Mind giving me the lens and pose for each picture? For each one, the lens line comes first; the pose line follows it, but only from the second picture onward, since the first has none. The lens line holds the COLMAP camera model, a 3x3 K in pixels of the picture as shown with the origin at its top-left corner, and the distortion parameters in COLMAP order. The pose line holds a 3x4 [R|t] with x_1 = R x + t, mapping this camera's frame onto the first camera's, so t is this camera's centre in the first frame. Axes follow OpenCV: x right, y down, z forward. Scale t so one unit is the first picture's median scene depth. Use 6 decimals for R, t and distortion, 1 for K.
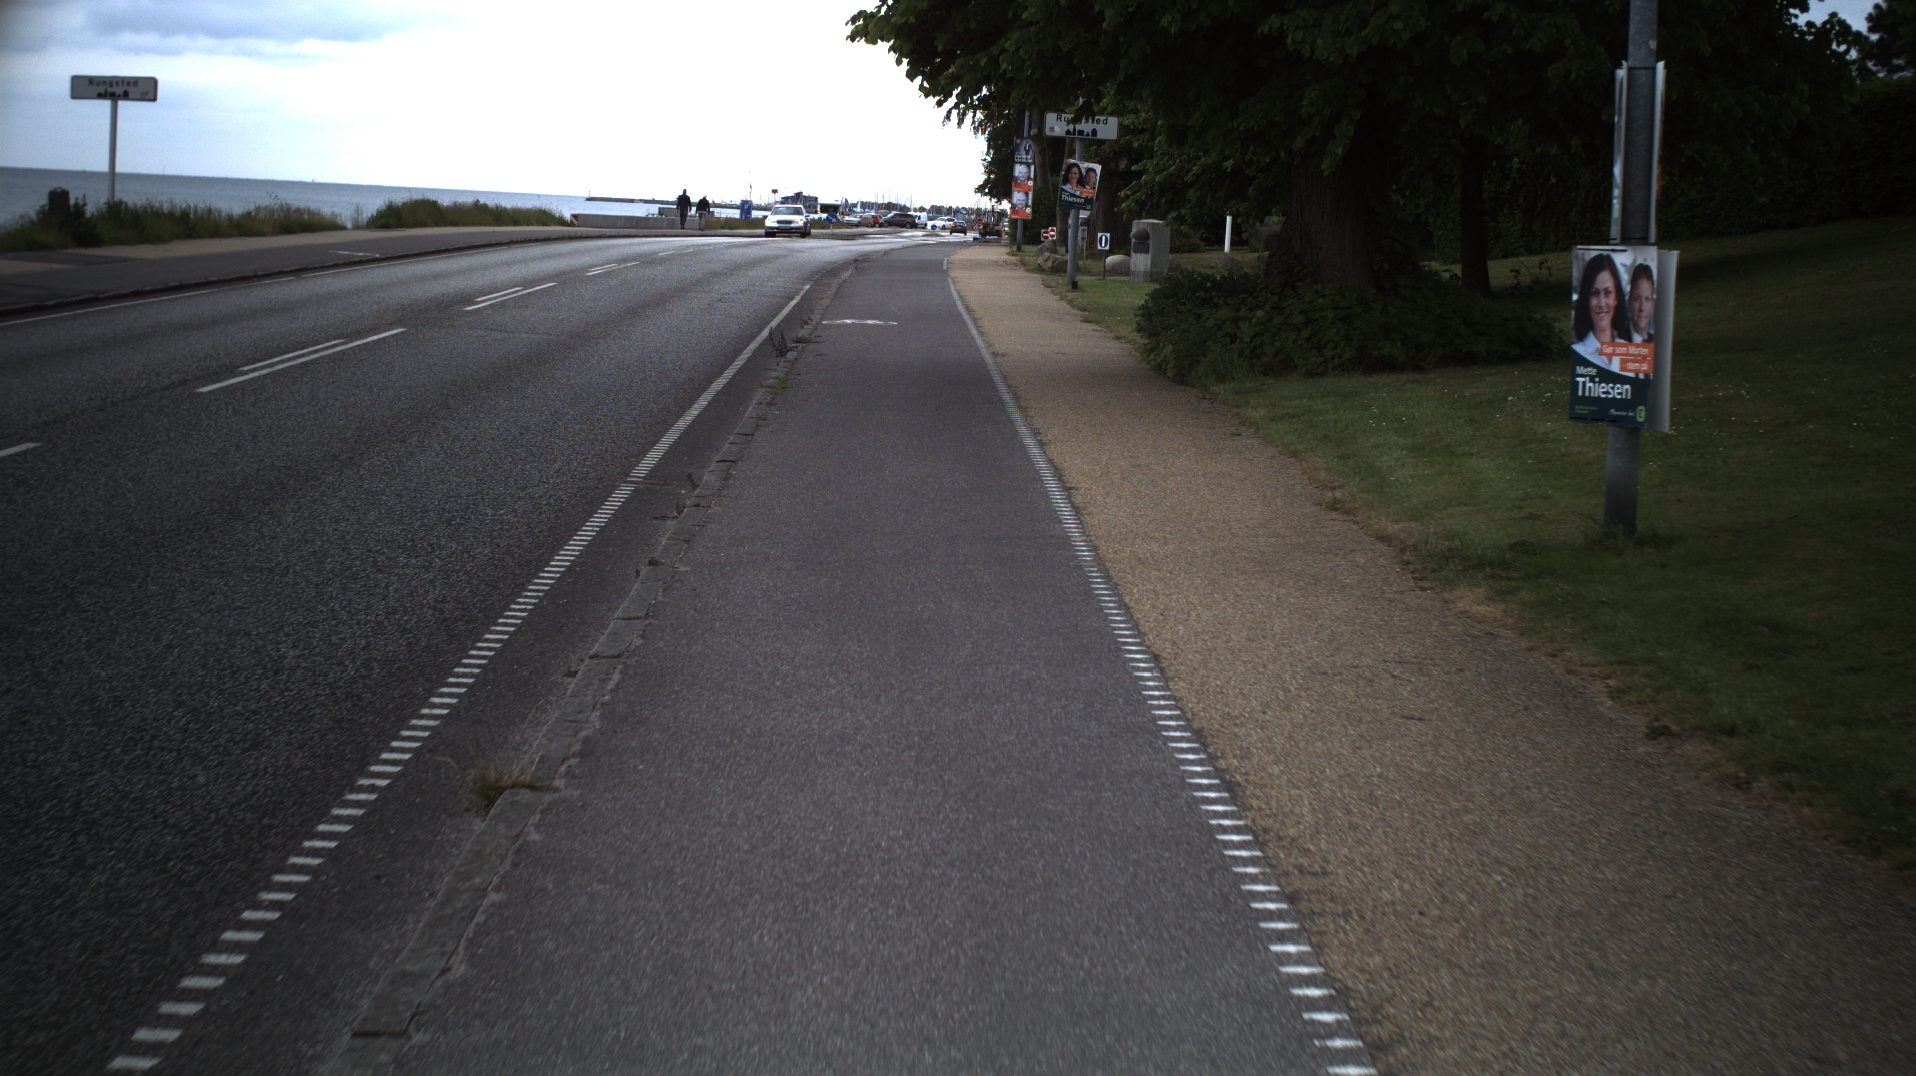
lens RADIAL K [[13015.3, 0, 952.7], [0, 13015.3, 543.8], [0, 0, 1]] dist [-3.556019, 0.000000]
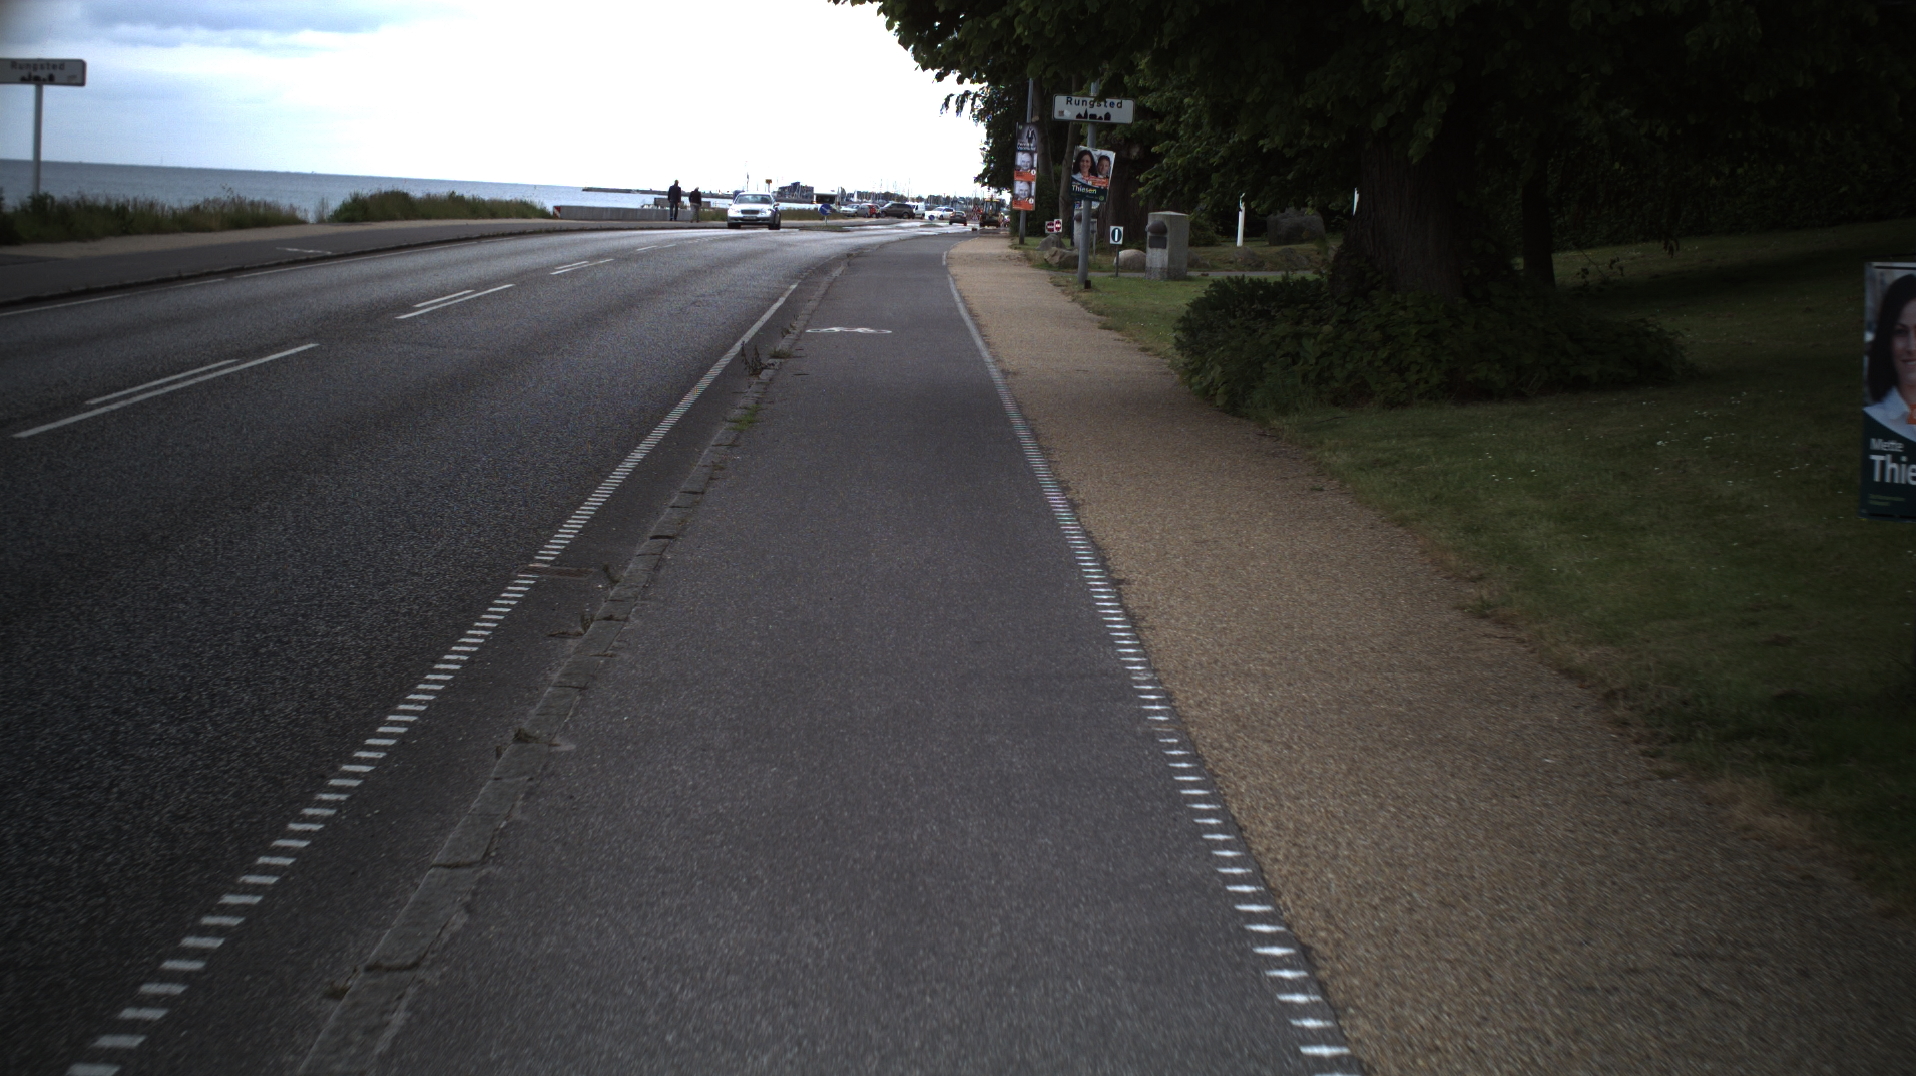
lens RADIAL K [[13015.3, 0, 948.5], [0, 13015.3, 543.7], [0, 0, 1]] dist [-3.556019, 0.000000]
pose [[0.999997, -0.002417, -0.000197, -0.000406], [0.002417, 0.999997, 0.000801, -0.005069], [0.000195, -0.000801, 1.000000, 0.183818]]
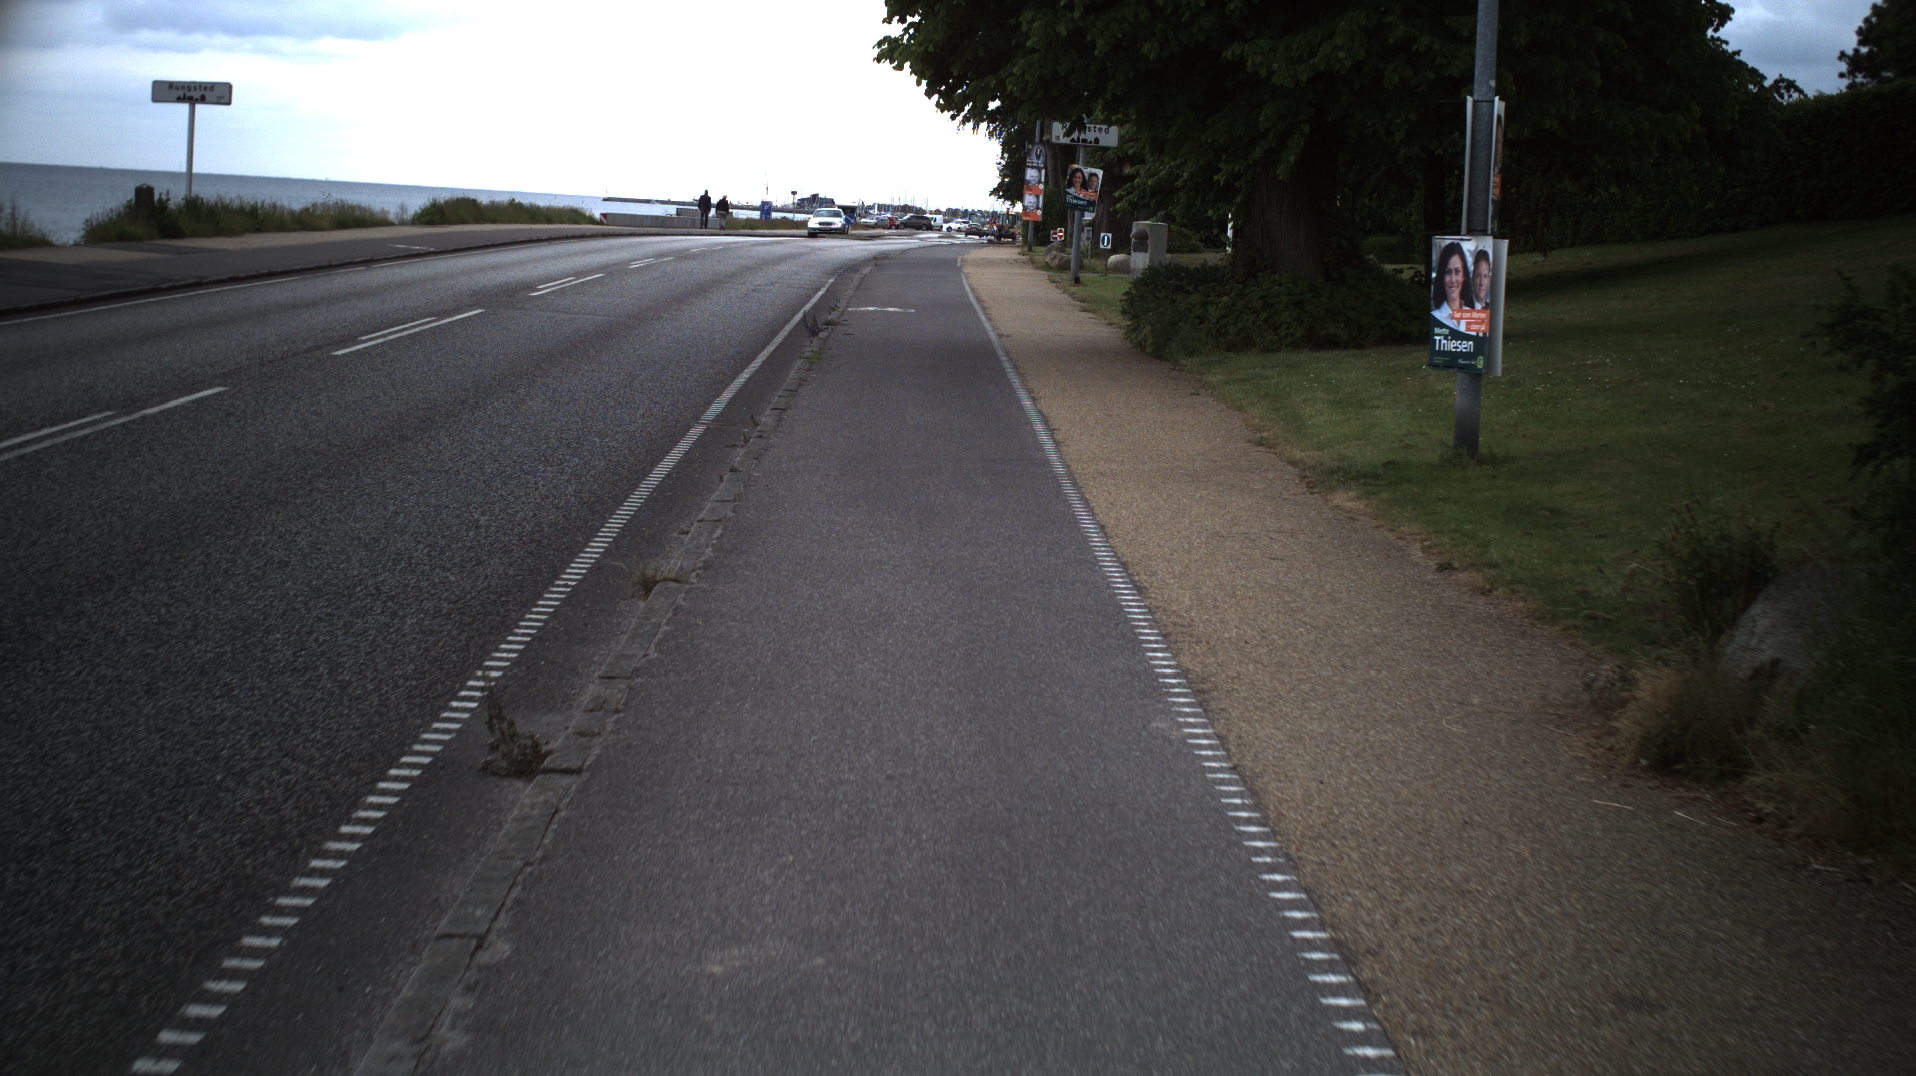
lens RADIAL K [[13015.3, 0, 969.8], [0, 13015.3, 541.6], [0, 0, 1]] dist [-3.556019, 0.000000]
pose [[0.999976, 0.006959, 0.000267, 0.000487], [-0.006959, 0.999976, -0.000396, 0.005114], [-0.000270, 0.000394, 1.000000, -0.183287]]
